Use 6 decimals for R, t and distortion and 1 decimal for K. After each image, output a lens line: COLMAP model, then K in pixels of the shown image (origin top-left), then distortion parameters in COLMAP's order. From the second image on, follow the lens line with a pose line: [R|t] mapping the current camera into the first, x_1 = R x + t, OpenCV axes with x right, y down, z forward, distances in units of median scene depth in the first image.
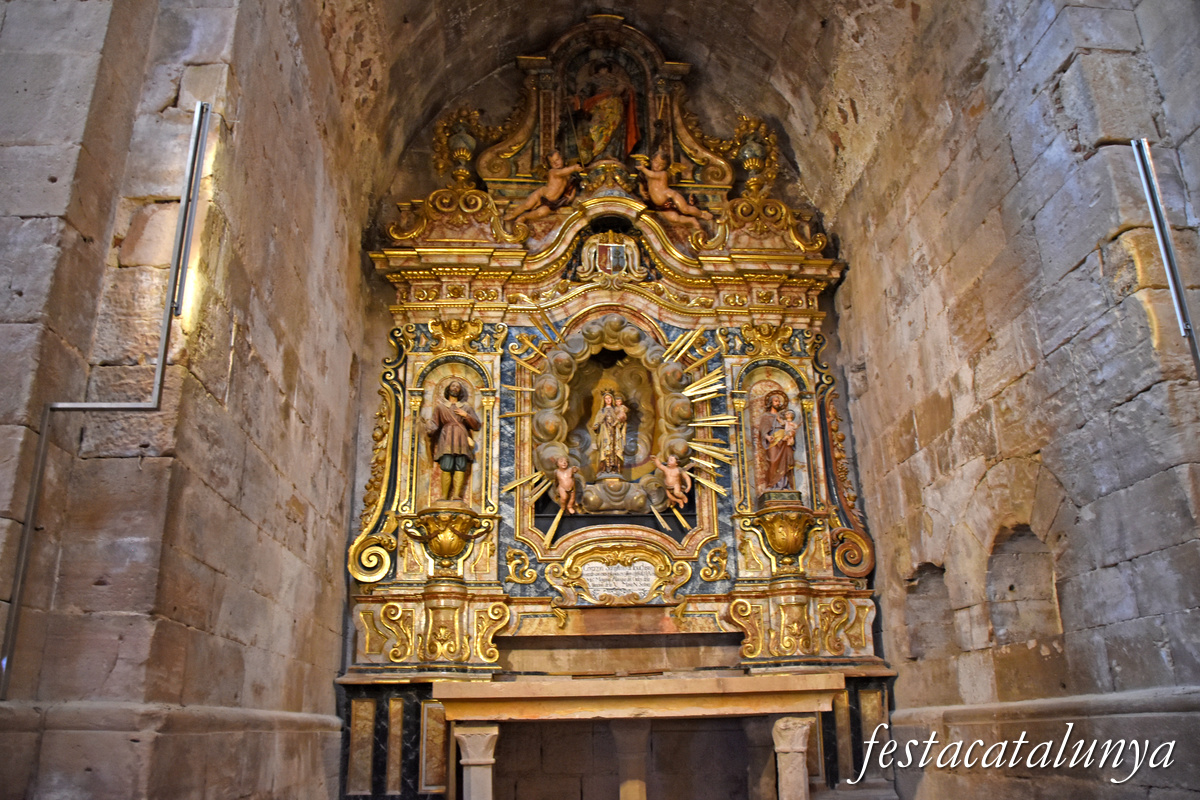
lens RADIAL K [[940.5, 0, 600.0], [0, 940.5, 400.0], [0, 0, 1]] dist [-0.164272, 0.099883]
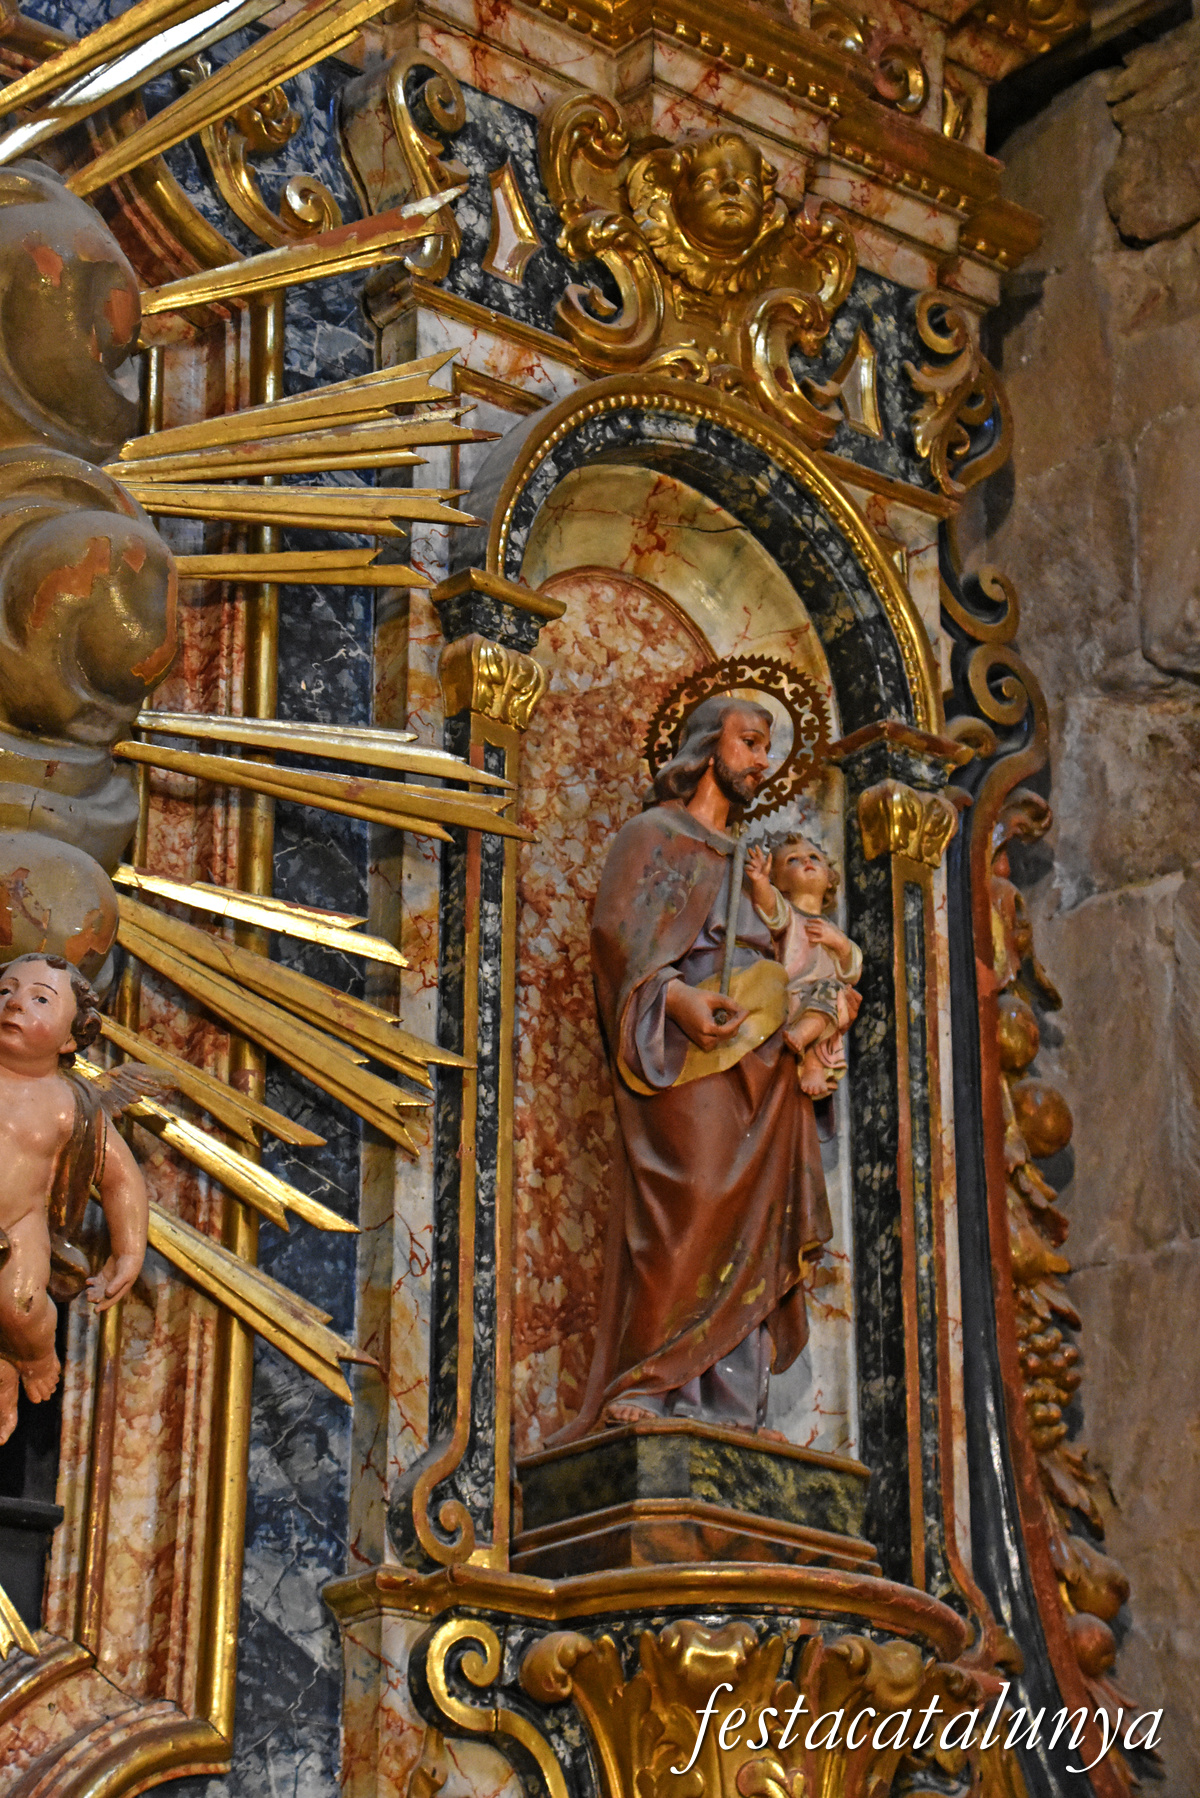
lens RADIAL K [[4387.3, 0, 600.0], [0, 4387.3, 899.0], [0, 0, 1]] dist [0.583451, 3.114772]
pose [[0.819550, 0.234676, 0.522747, -0.139609], [-0.222263, 0.971055, -0.087475, 0.078960], [-0.528145, -0.044497, 0.847988, 0.485084]]
